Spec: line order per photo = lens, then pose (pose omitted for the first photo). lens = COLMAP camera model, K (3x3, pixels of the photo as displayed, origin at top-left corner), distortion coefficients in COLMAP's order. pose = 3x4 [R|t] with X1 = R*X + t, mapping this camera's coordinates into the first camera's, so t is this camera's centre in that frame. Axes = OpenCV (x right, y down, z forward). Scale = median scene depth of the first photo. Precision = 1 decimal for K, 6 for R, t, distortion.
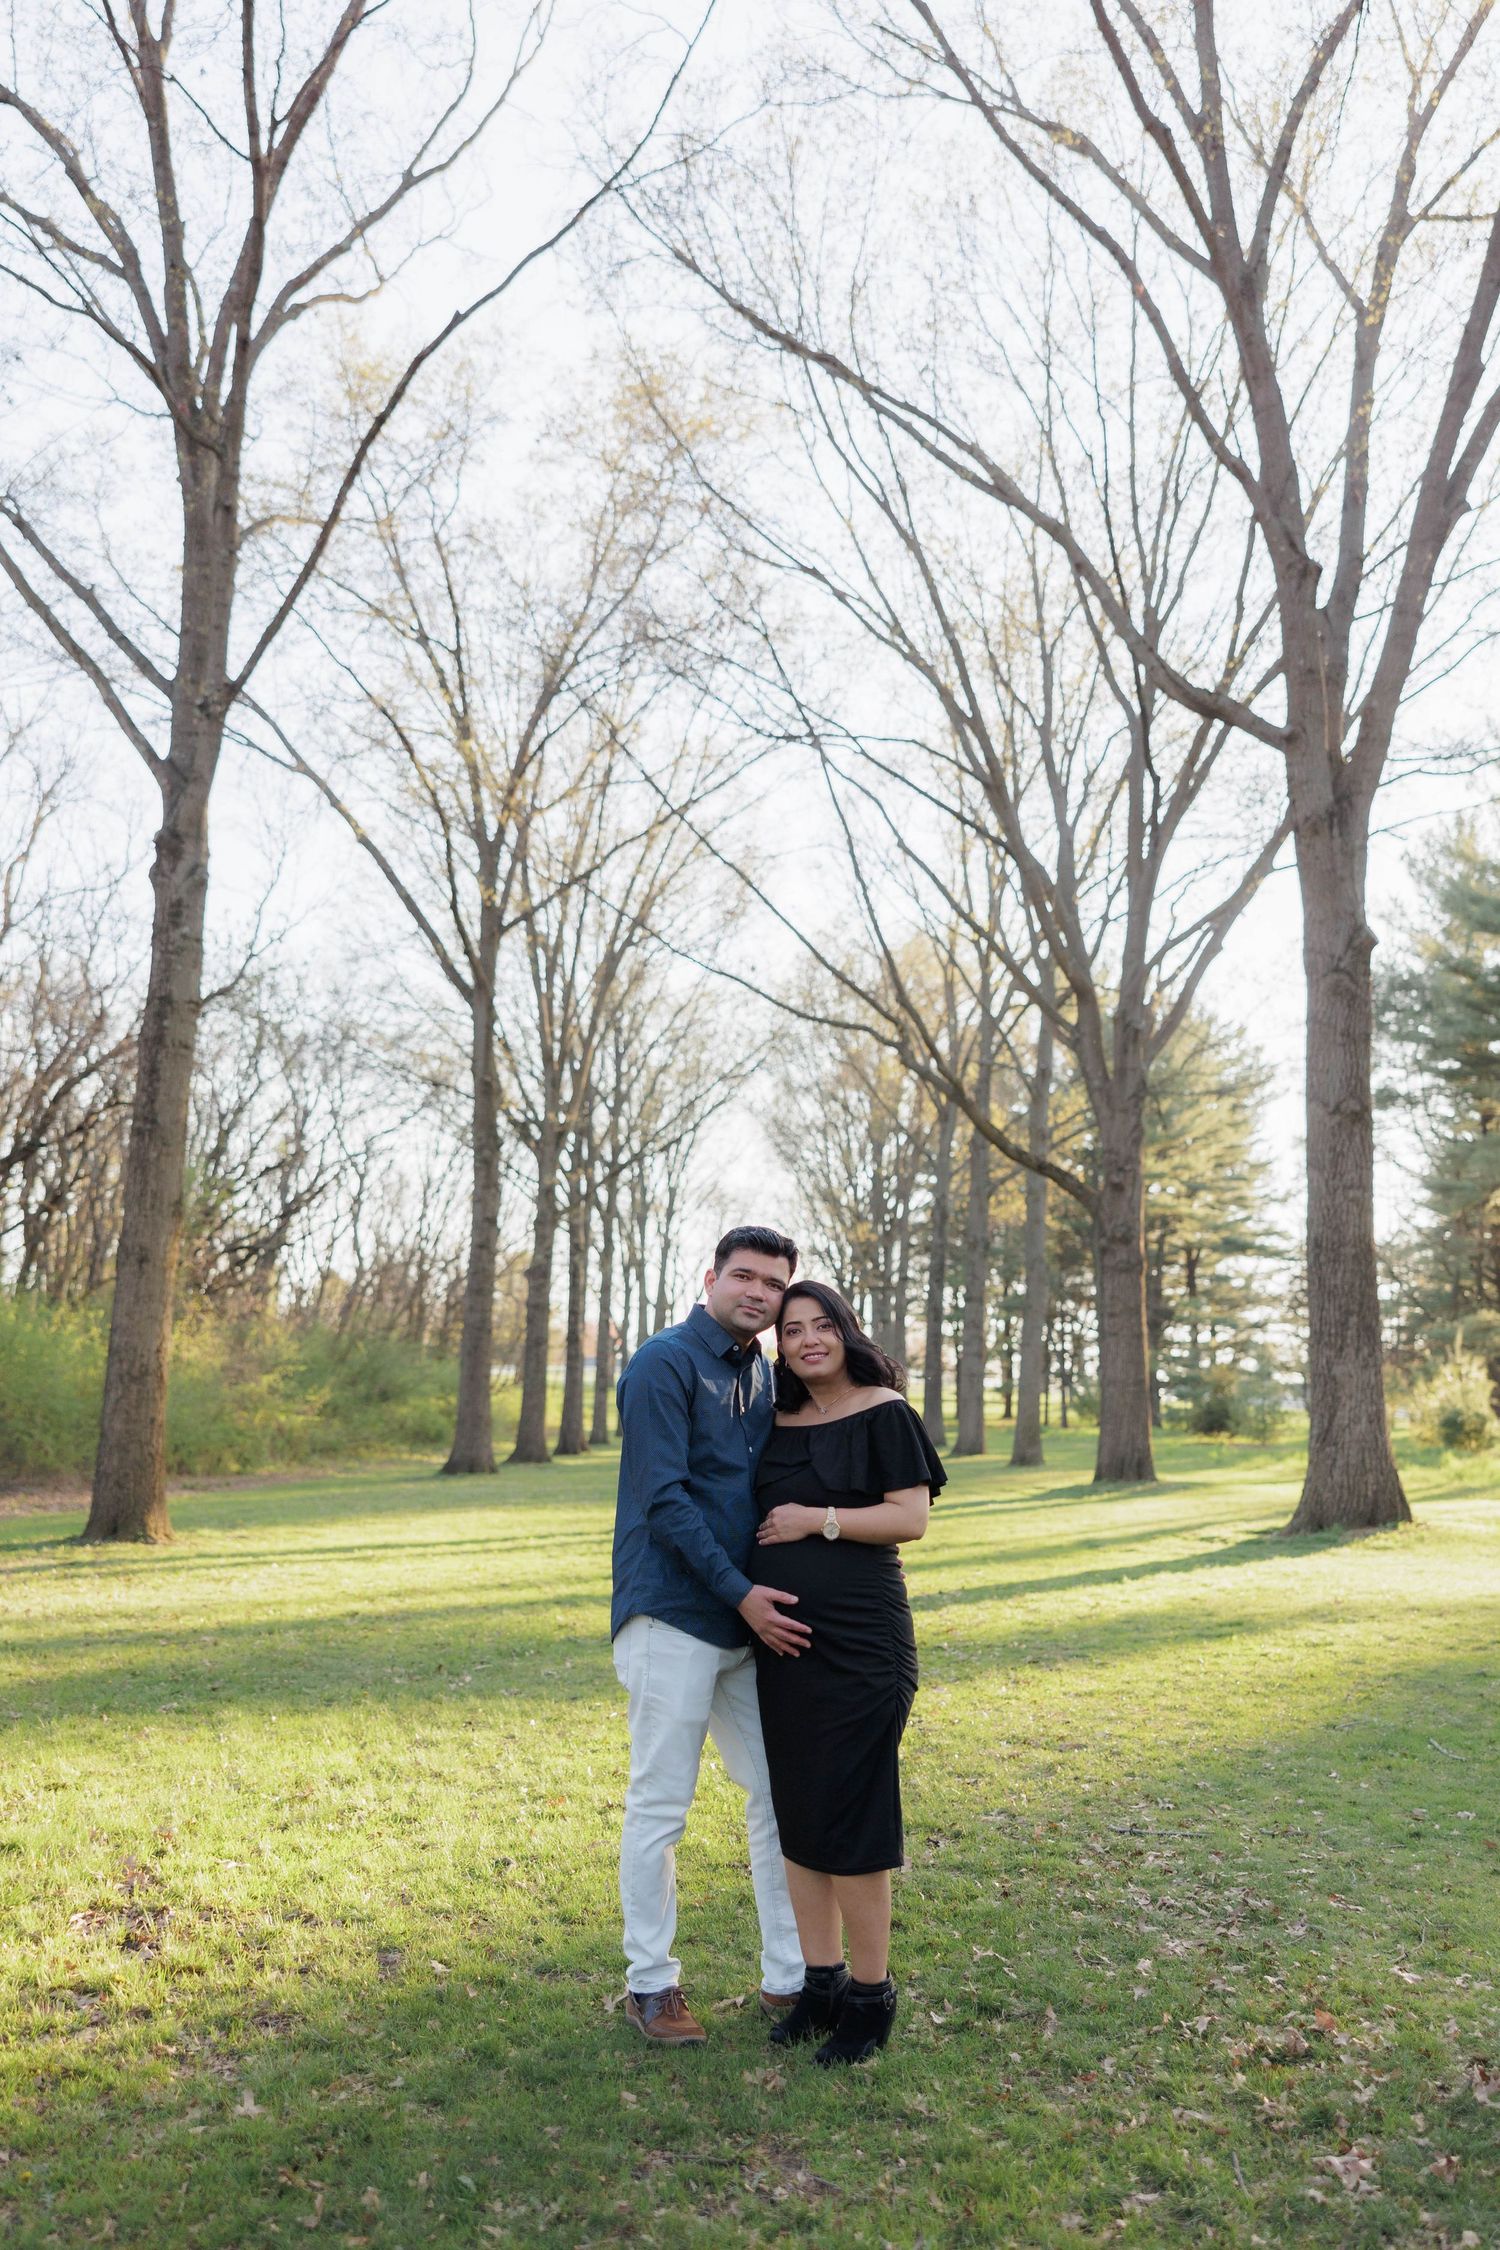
lens RADIAL K [[1932.6, 0, 751.2], [0, 1932.6, 1123.9], [0, 0, 1]] dist [-0.006950, 0.006020]
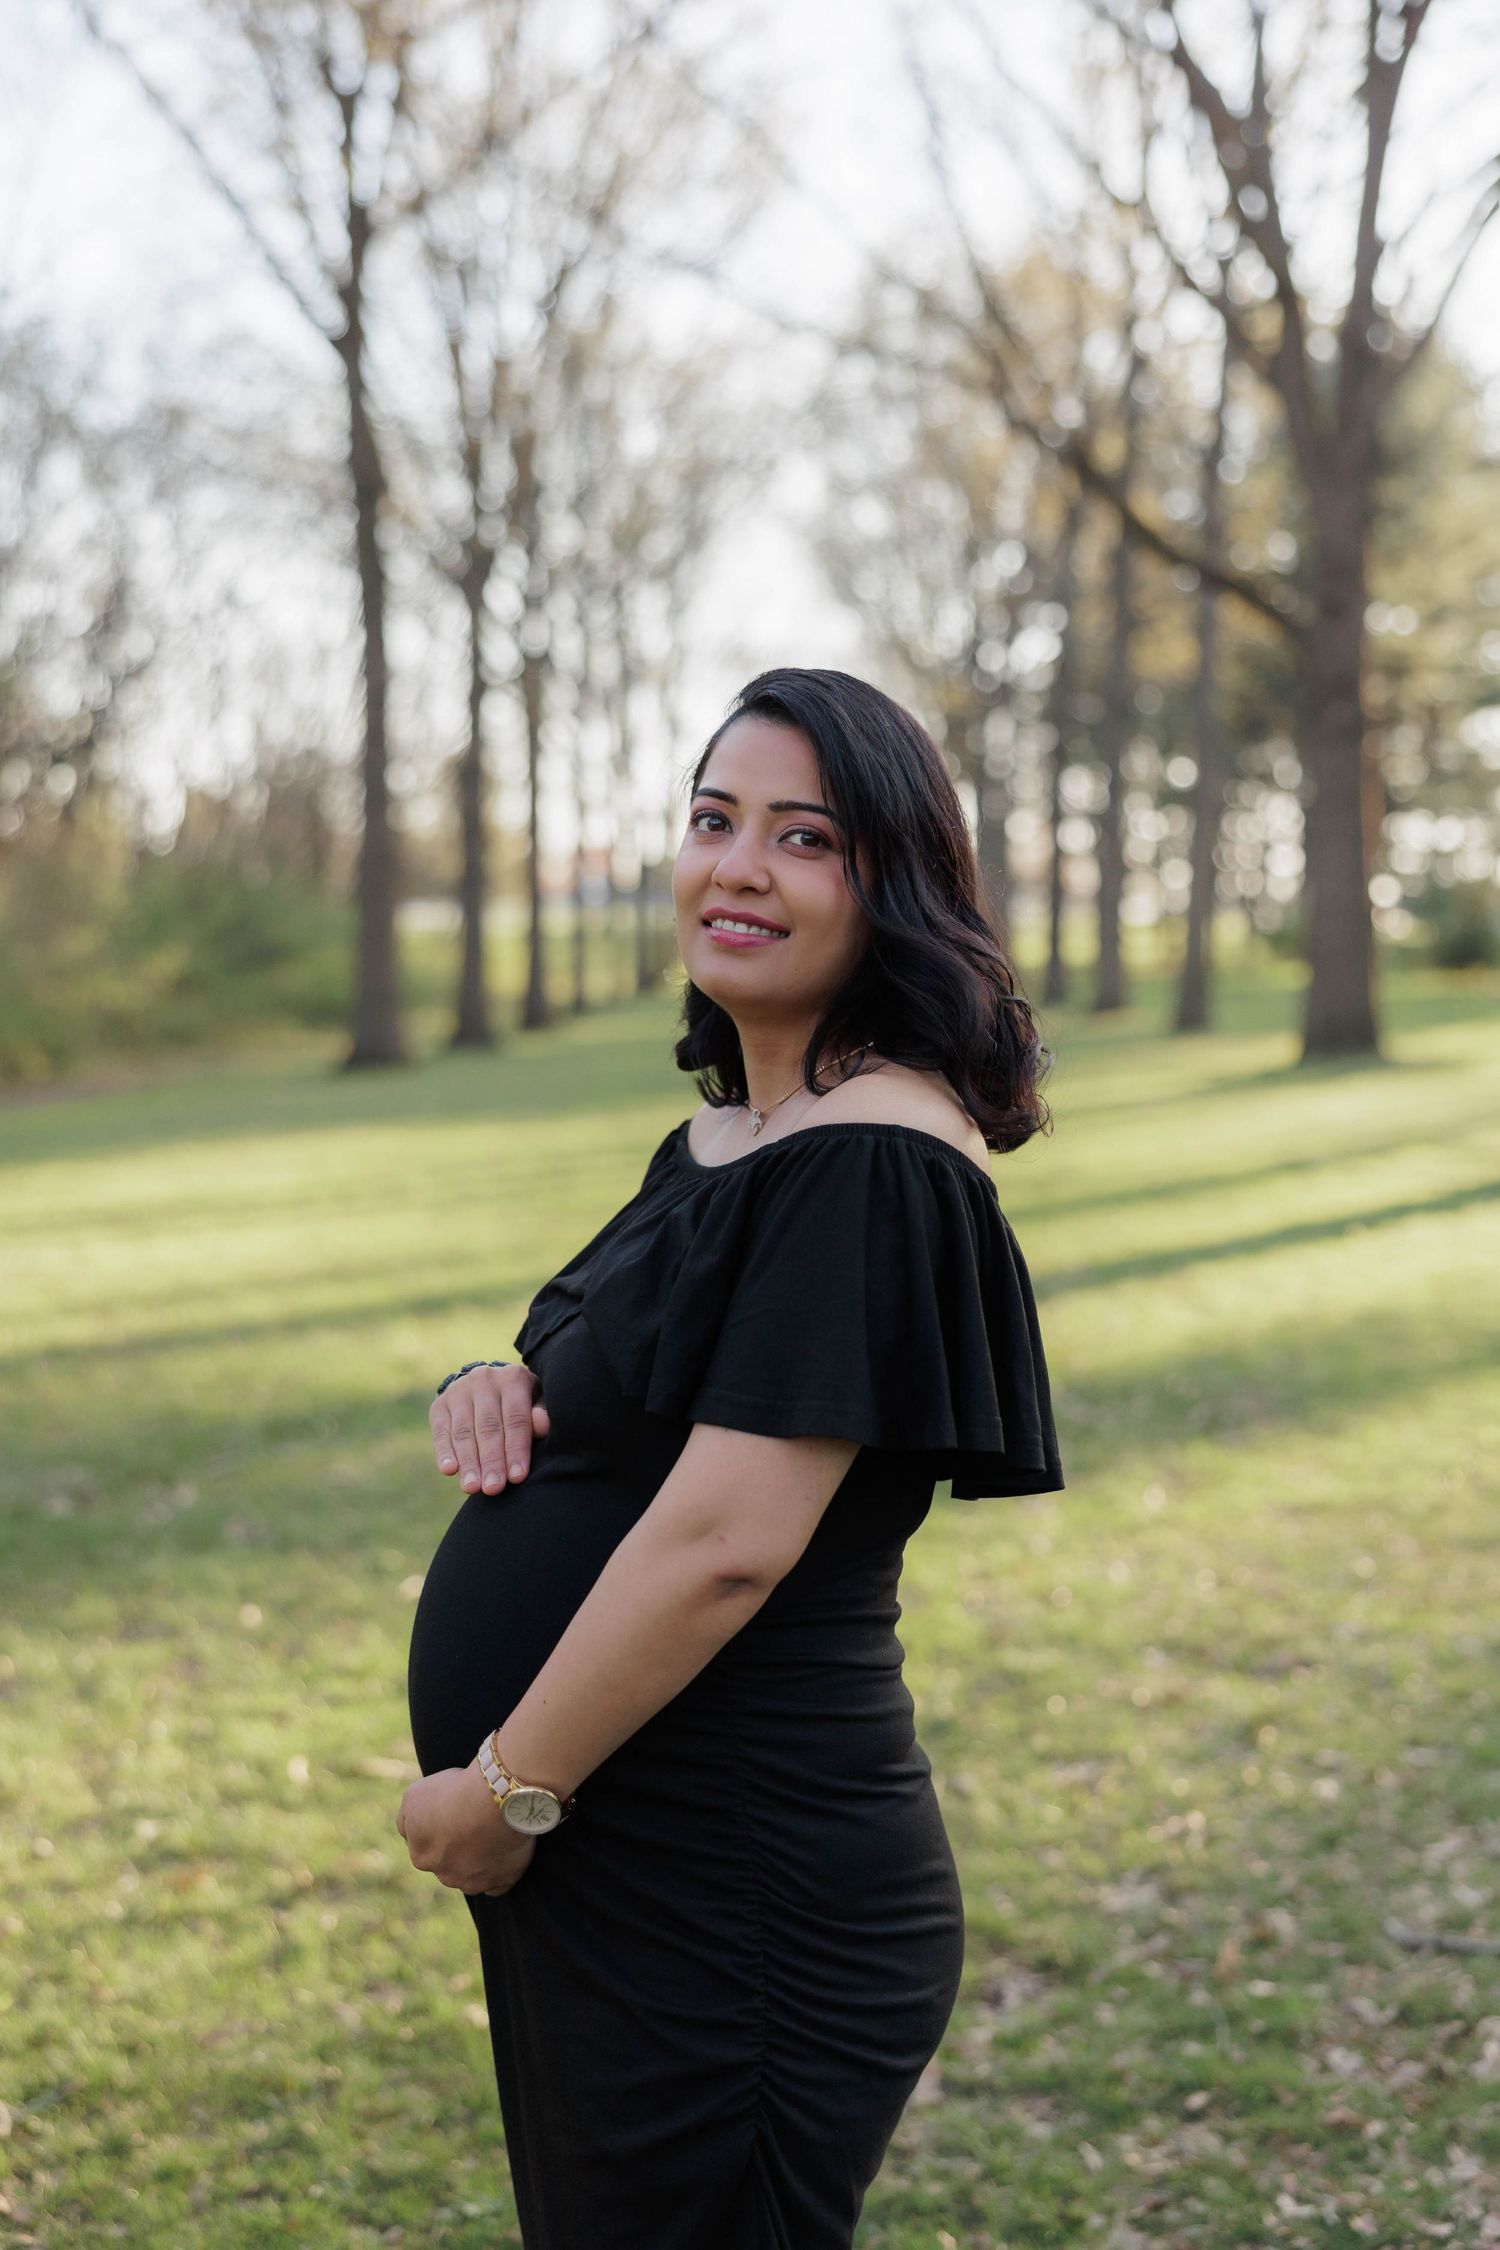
lens RADIAL K [[2648.3, 0, 786.5], [0, 2648.3, 1108.7], [0, 0, 1]] dist [0.063875, 0.000000]
pose [[0.999485, -0.029316, -0.013026, 0.013727], [0.031355, 0.978566, 0.203531, 0.010665], [0.006780, -0.203835, 0.978982, 0.099064]]
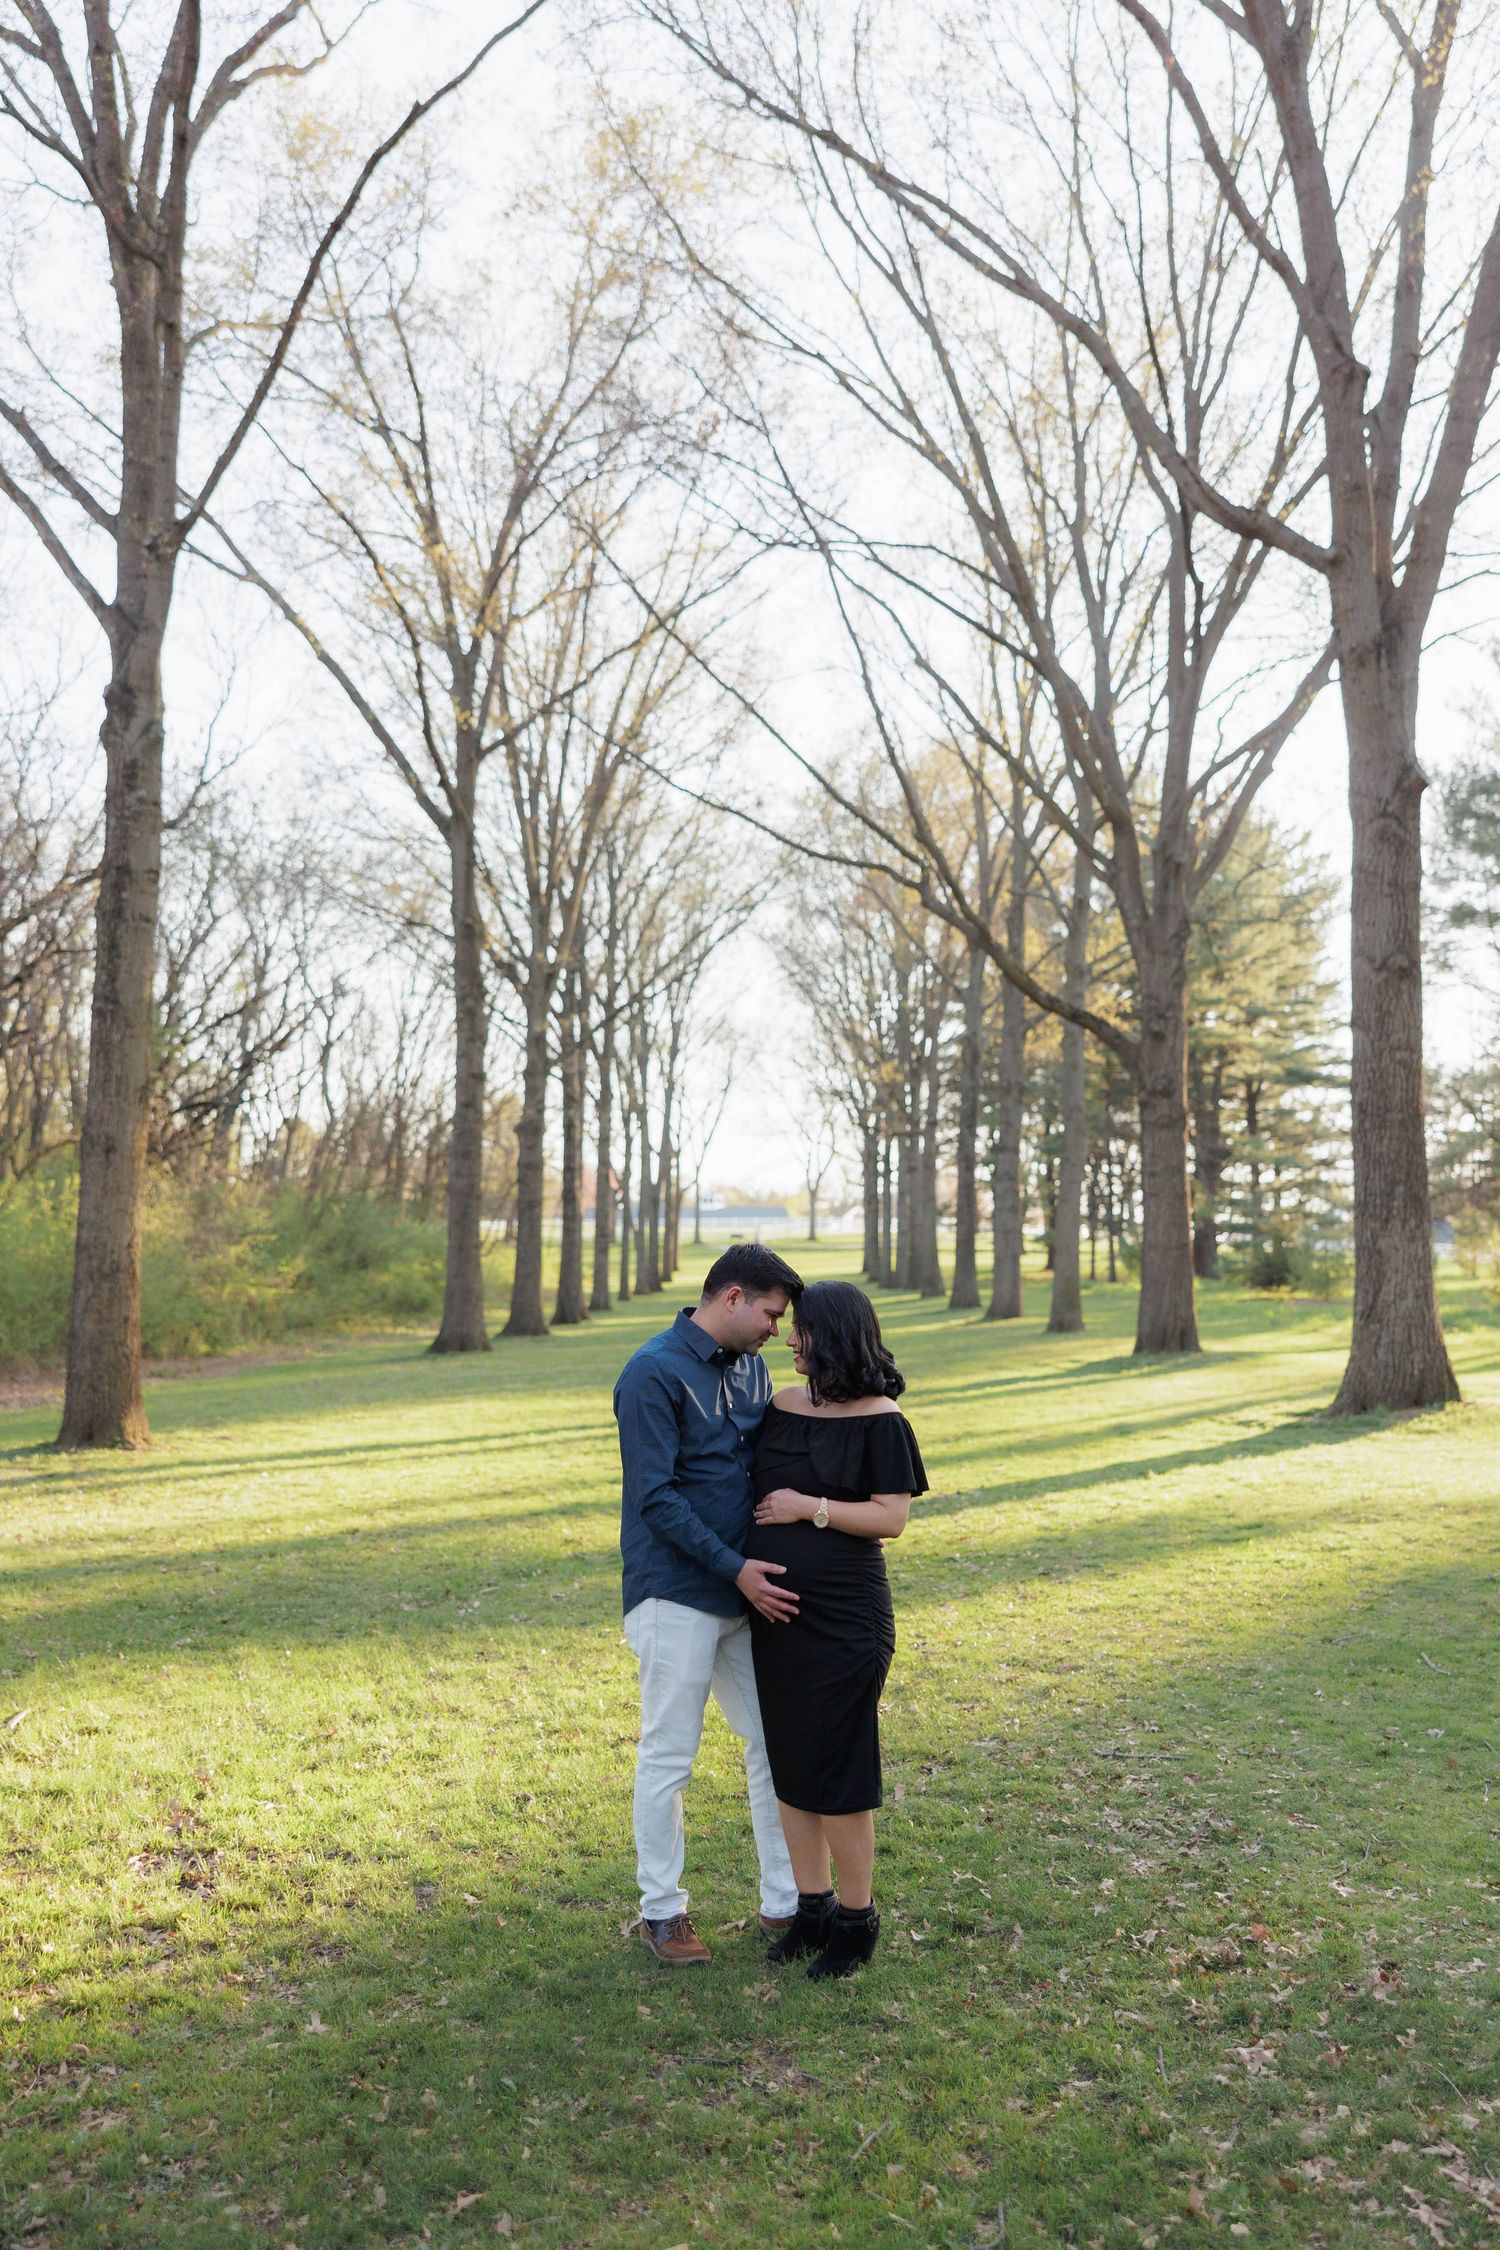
lens RADIAL K [[2183.3, 0, 783.8], [0, 2183.3, 1075.1], [0, 0, 1]] dist [0.005720, 0.000000]
pose [[0.999820, -0.017241, 0.007875, 0.002839], [0.016687, 0.997703, 0.065657, -0.020139], [-0.008989, -0.065514, 0.997811, -0.039145]]
